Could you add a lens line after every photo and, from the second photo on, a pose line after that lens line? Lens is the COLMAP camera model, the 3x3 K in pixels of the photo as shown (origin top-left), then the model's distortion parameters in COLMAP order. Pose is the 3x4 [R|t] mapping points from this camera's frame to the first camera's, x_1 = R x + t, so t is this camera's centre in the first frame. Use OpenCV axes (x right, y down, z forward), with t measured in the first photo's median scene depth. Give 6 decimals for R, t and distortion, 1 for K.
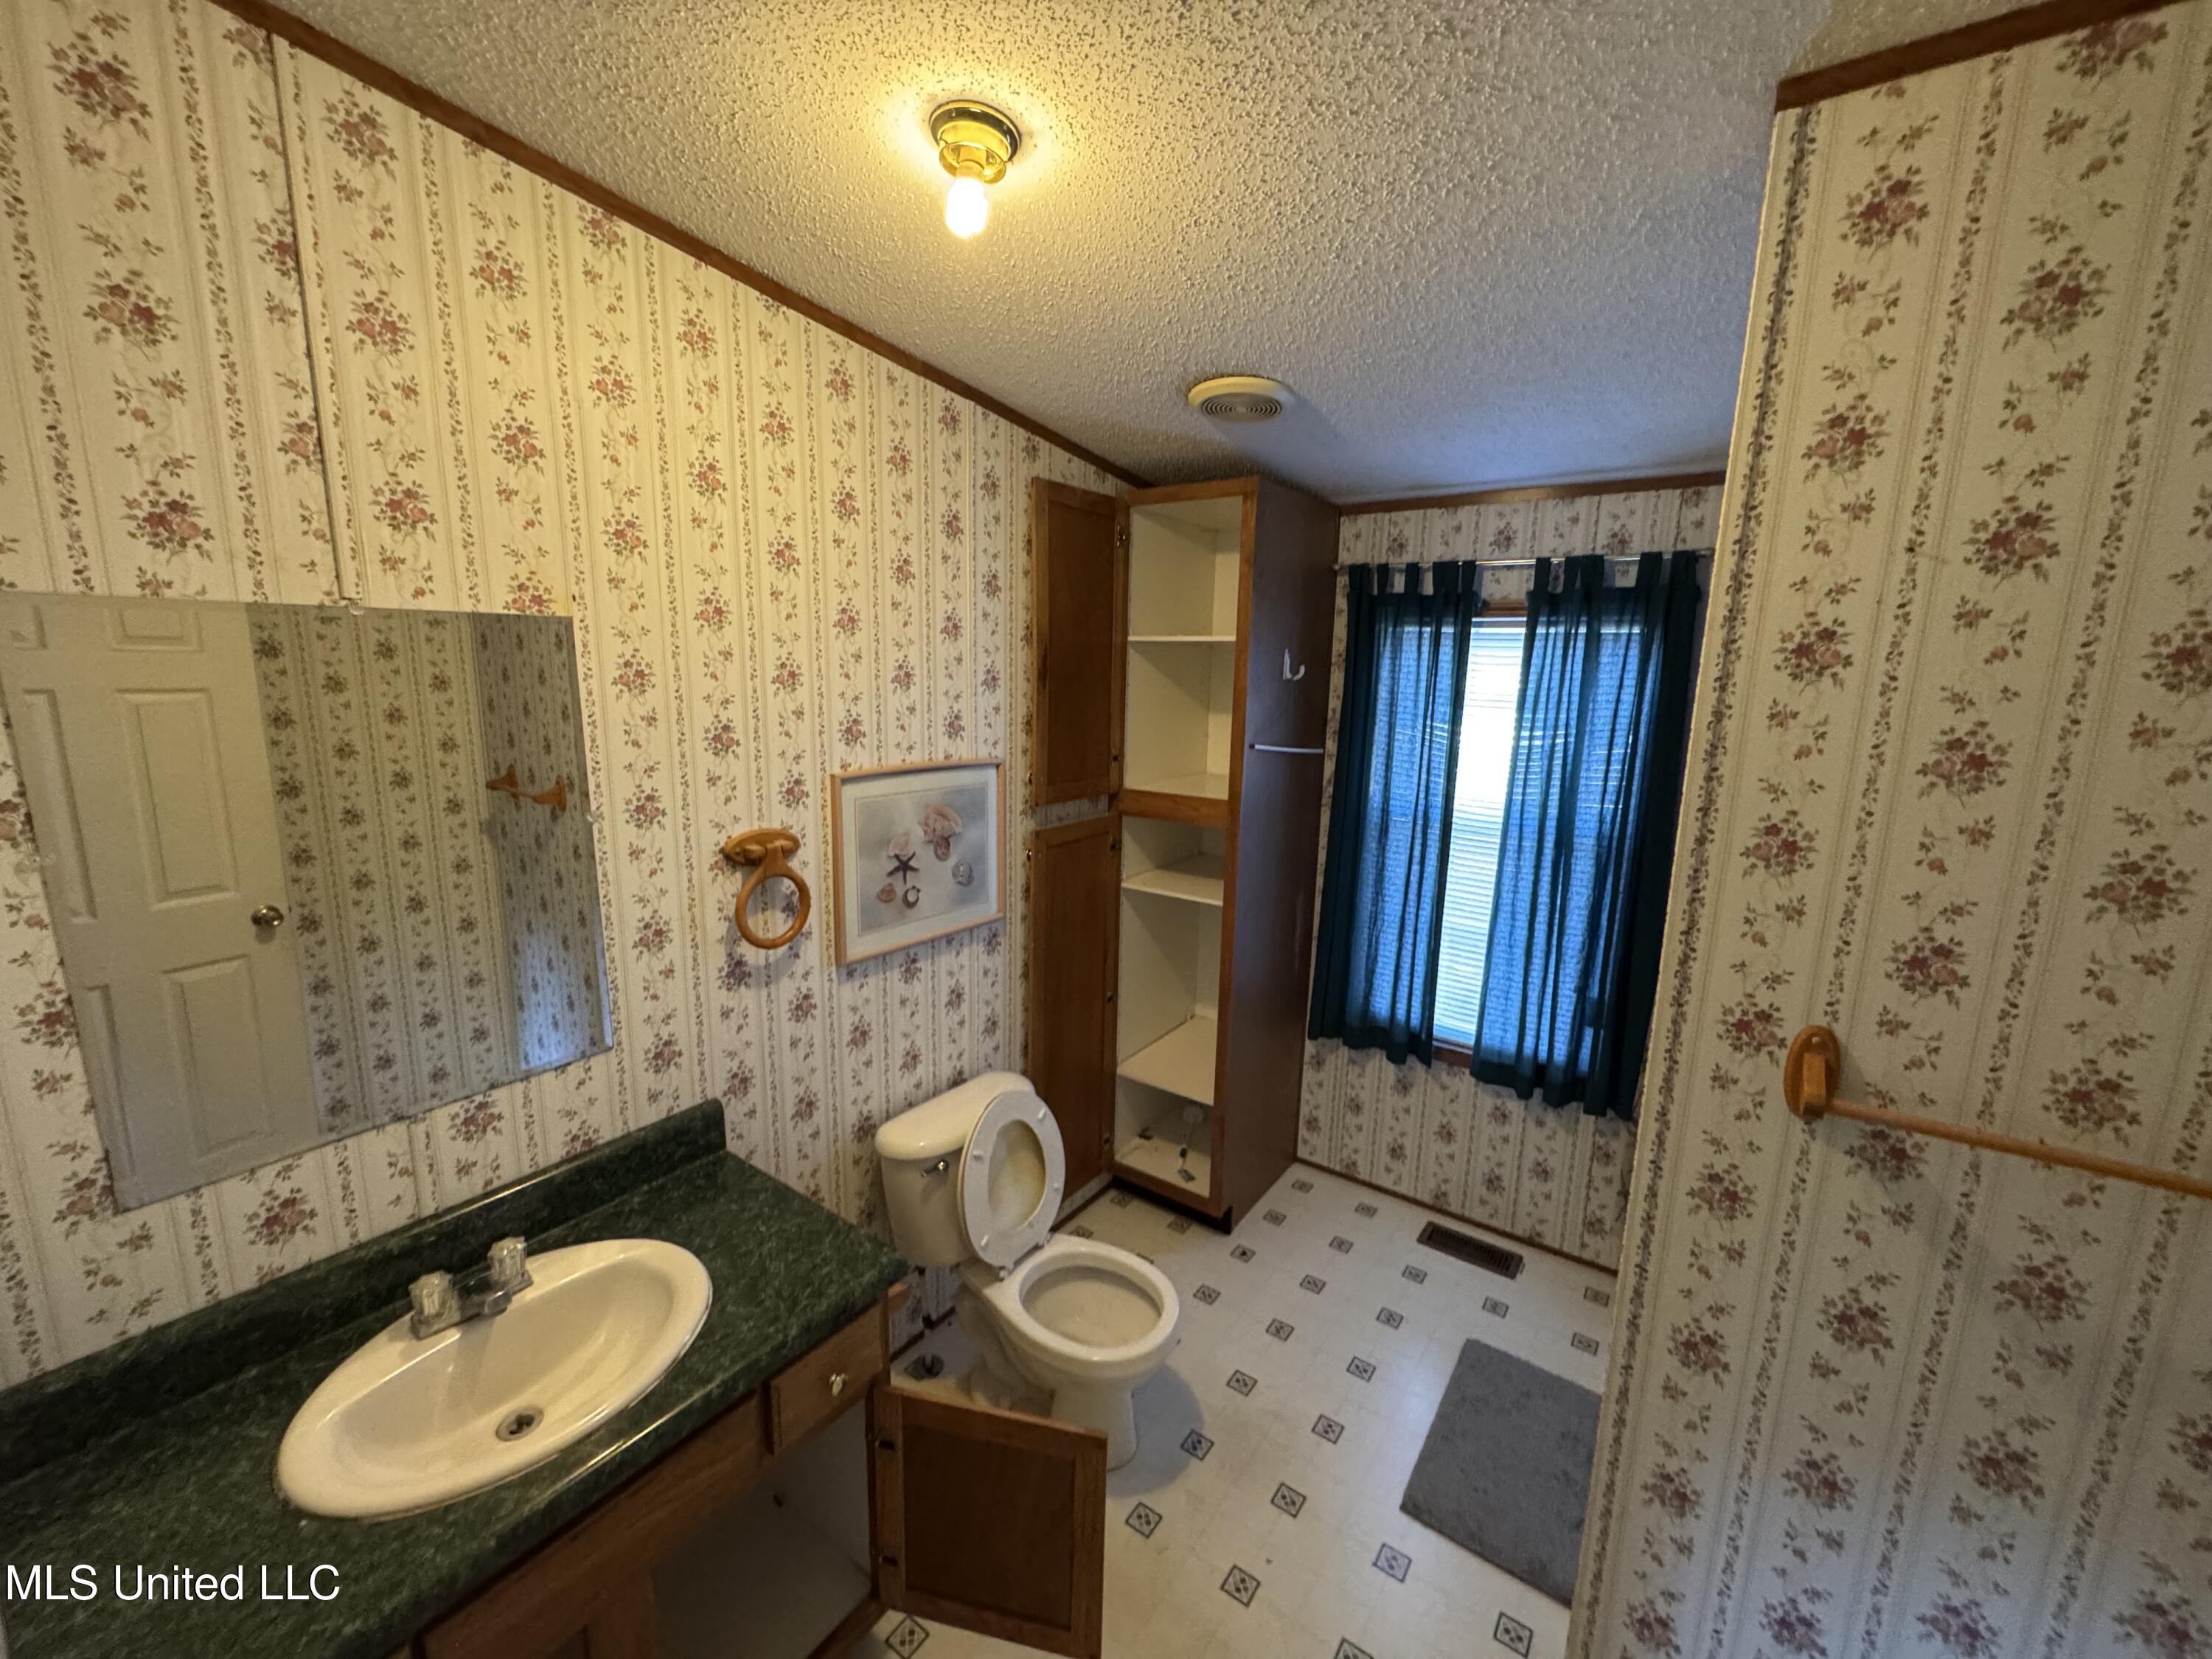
lens RADIAL K [[883.1, 0, 1105.4], [0, 883.1, 827.4], [0, 0, 1]] dist [0.001210, 0.000125]
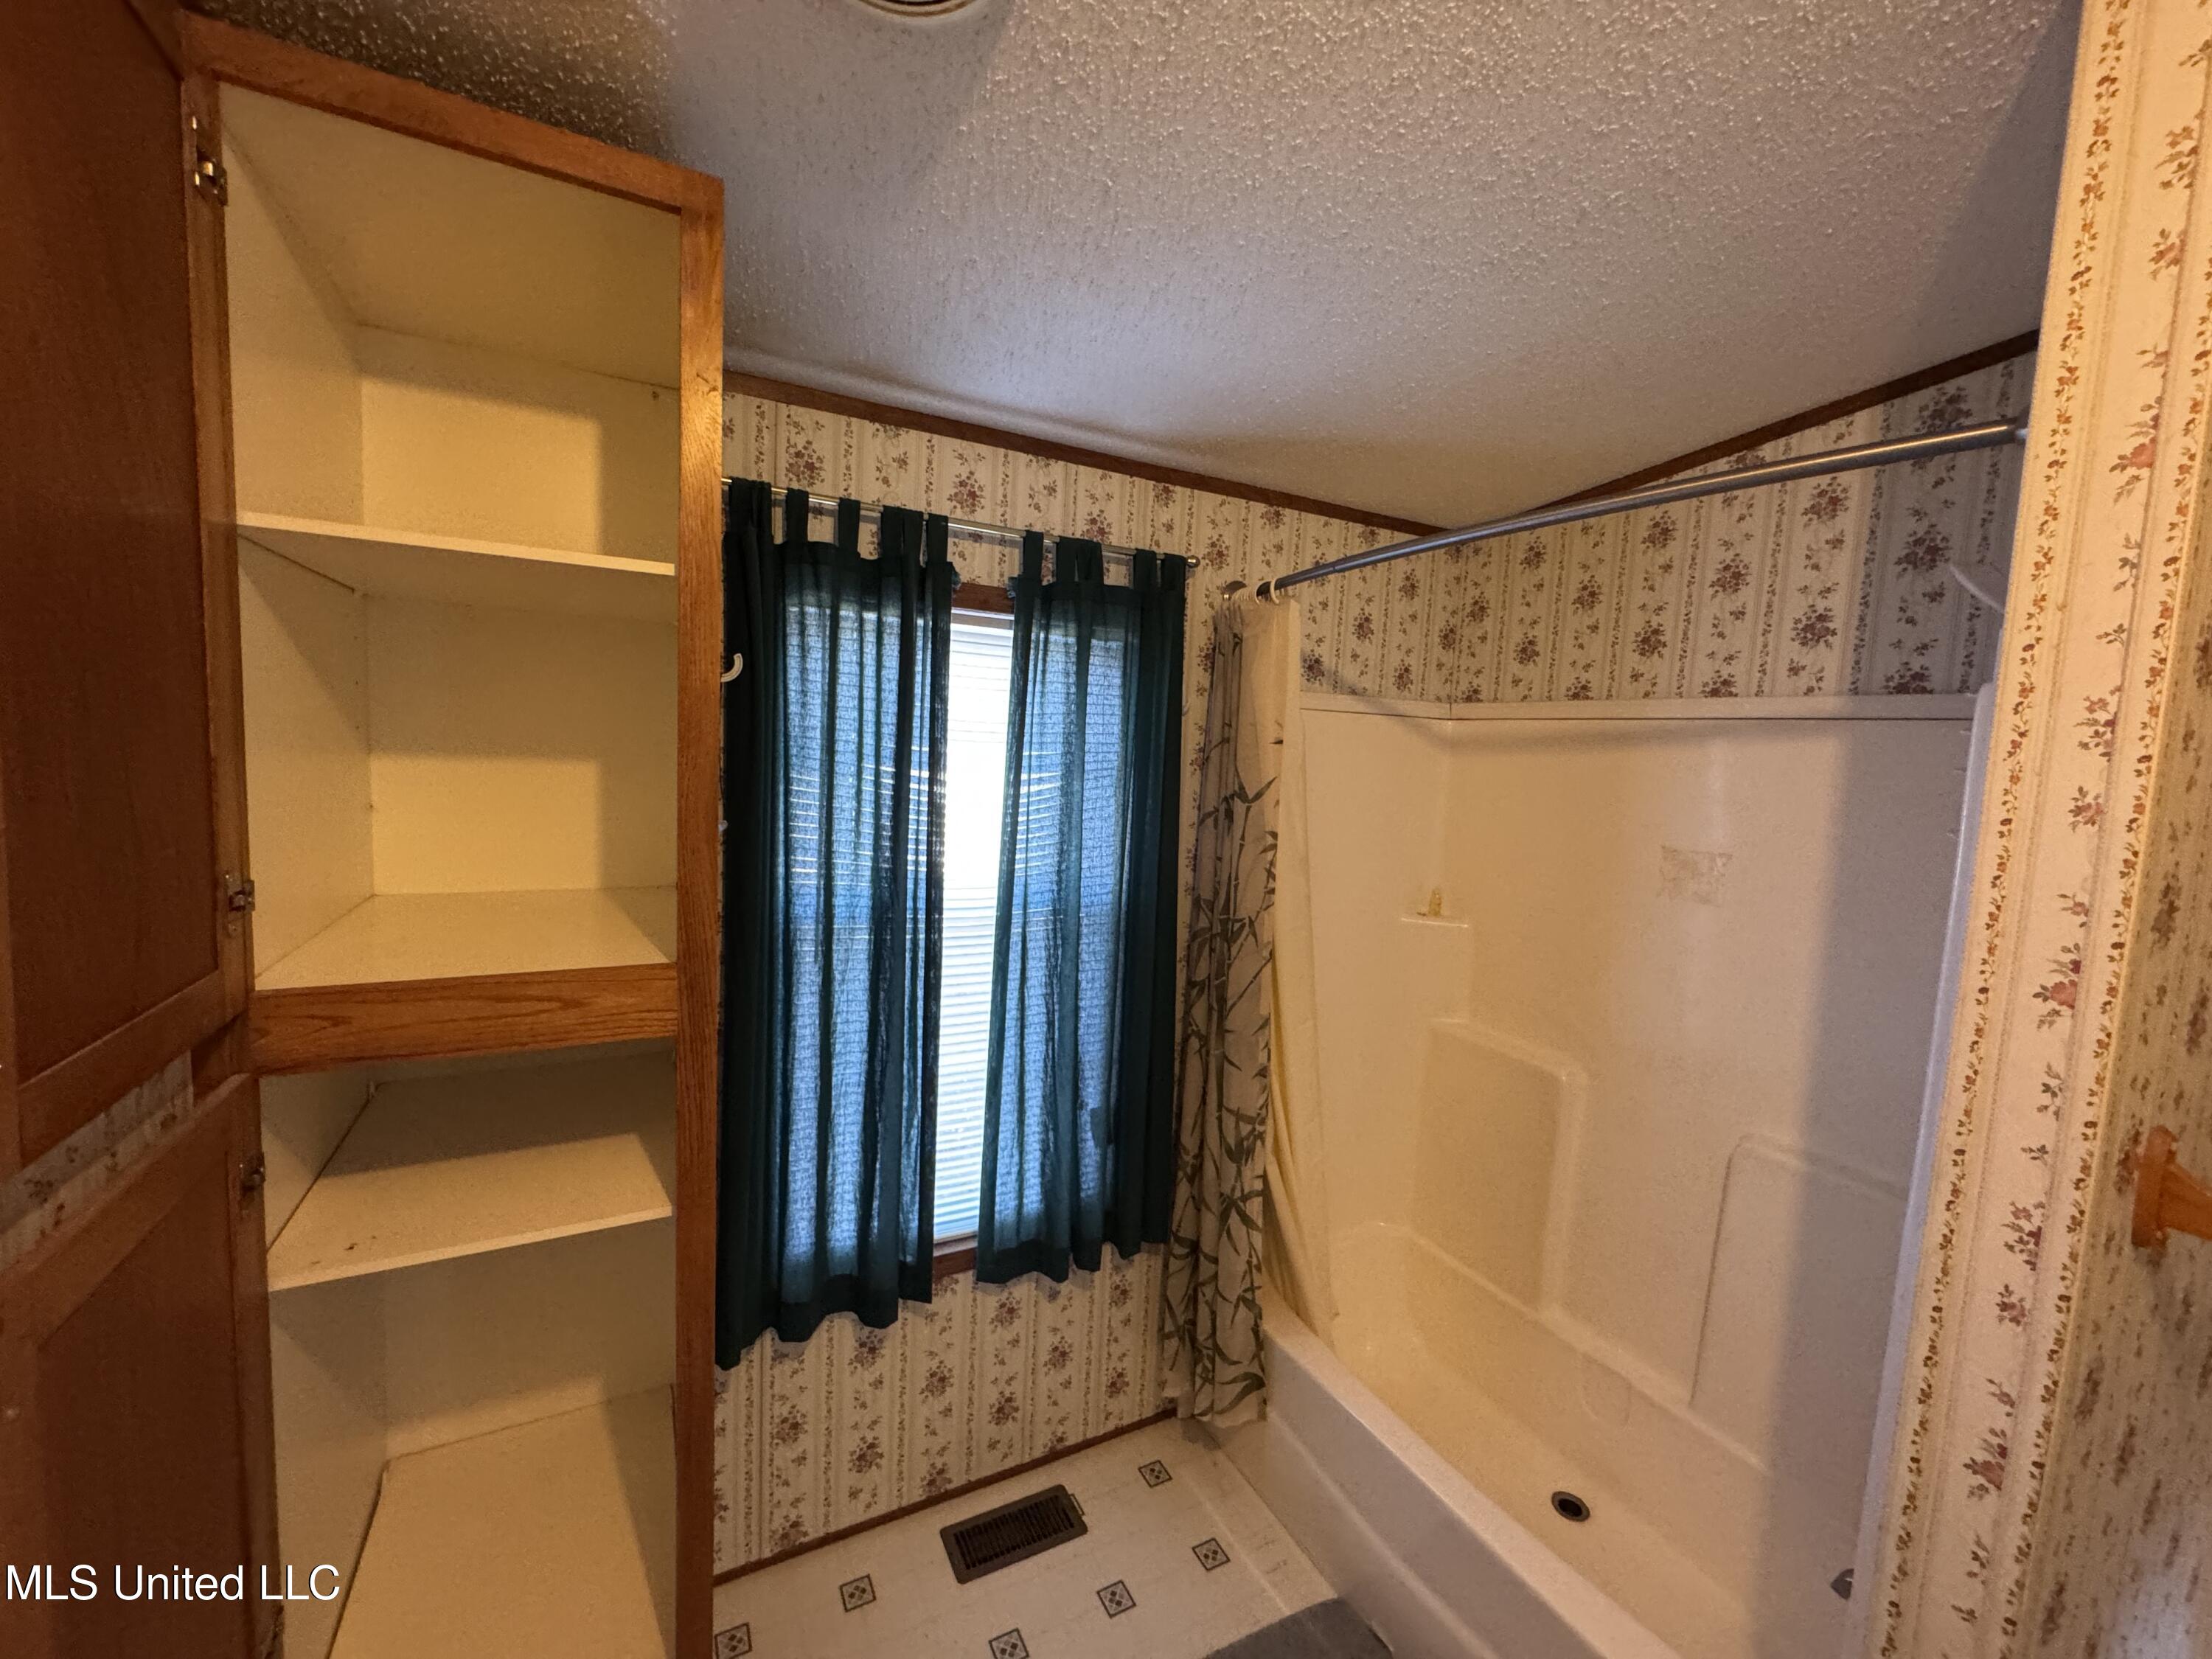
lens RADIAL K [[883.1, 0, 1101.1], [0, 883.1, 830.0], [0, 0, 1]] dist [0.001210, 0.000125]
pose [[0.454558, -0.087035, 0.886455, -0.119065], [0.126347, 0.991452, 0.032556, -0.075647], [-0.881710, 0.097203, 0.461669, 0.587547]]
